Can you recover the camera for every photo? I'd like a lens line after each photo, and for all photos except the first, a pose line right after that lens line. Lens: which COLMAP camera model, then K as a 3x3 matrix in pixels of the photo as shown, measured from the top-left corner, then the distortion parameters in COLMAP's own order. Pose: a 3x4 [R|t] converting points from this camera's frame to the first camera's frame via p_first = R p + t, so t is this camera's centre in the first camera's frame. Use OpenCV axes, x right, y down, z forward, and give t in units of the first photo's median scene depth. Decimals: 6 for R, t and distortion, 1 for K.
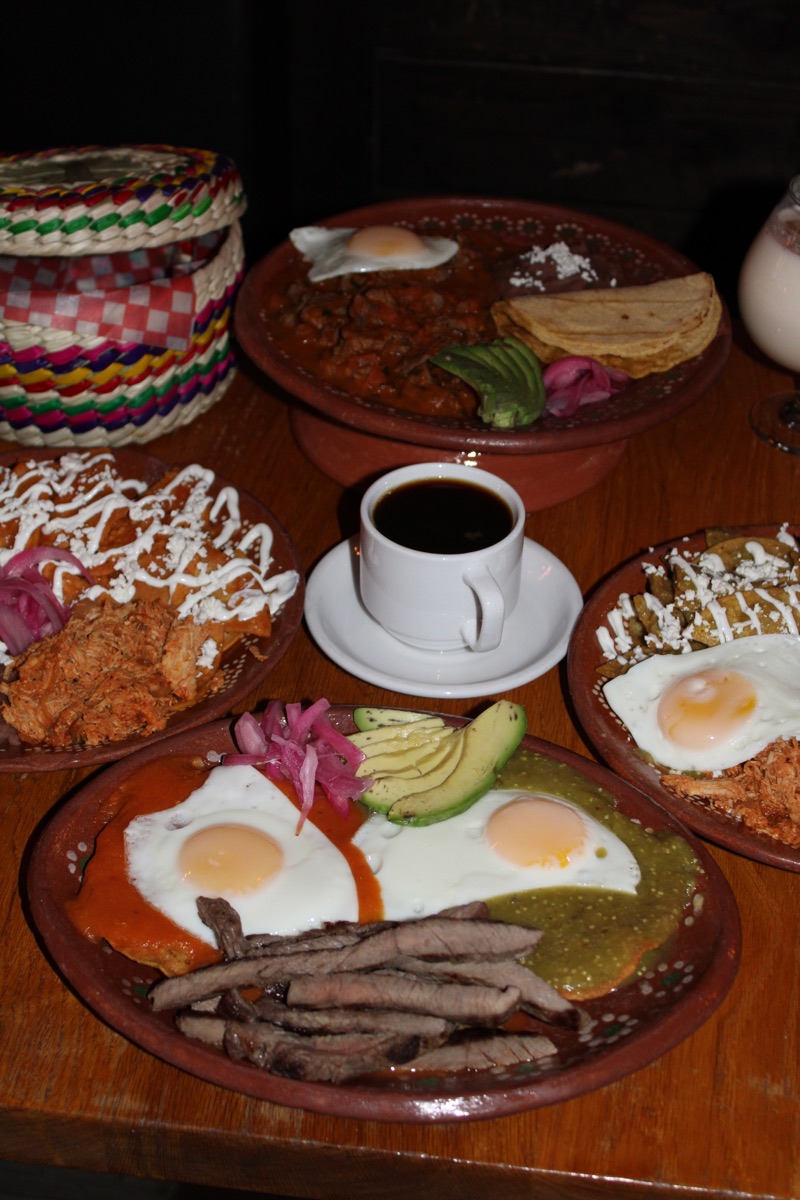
lens RADIAL K [[1805.1, 0, 400.0], [0, 1805.1, 600.0], [0, 0, 1]] dist [-0.019248, -0.021405]
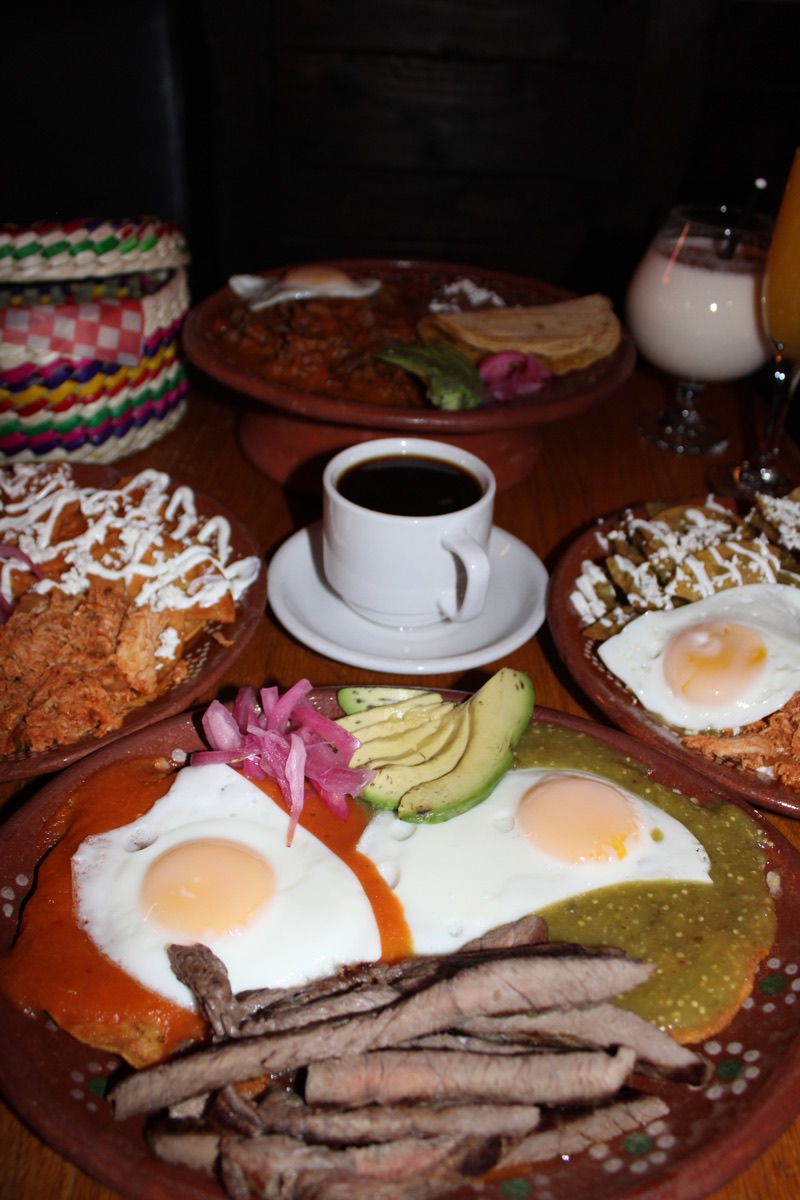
lens RADIAL K [[1003.2, 0, 400.0], [0, 1003.2, 600.0], [0, 0, 1]] dist [-0.158321, 0.108239]
pose [[0.991887, -0.060456, 0.111831, -0.047720], [0.066086, 0.996690, -0.047337, 0.042076], [-0.108599, 0.054343, 0.992599, 0.515130]]
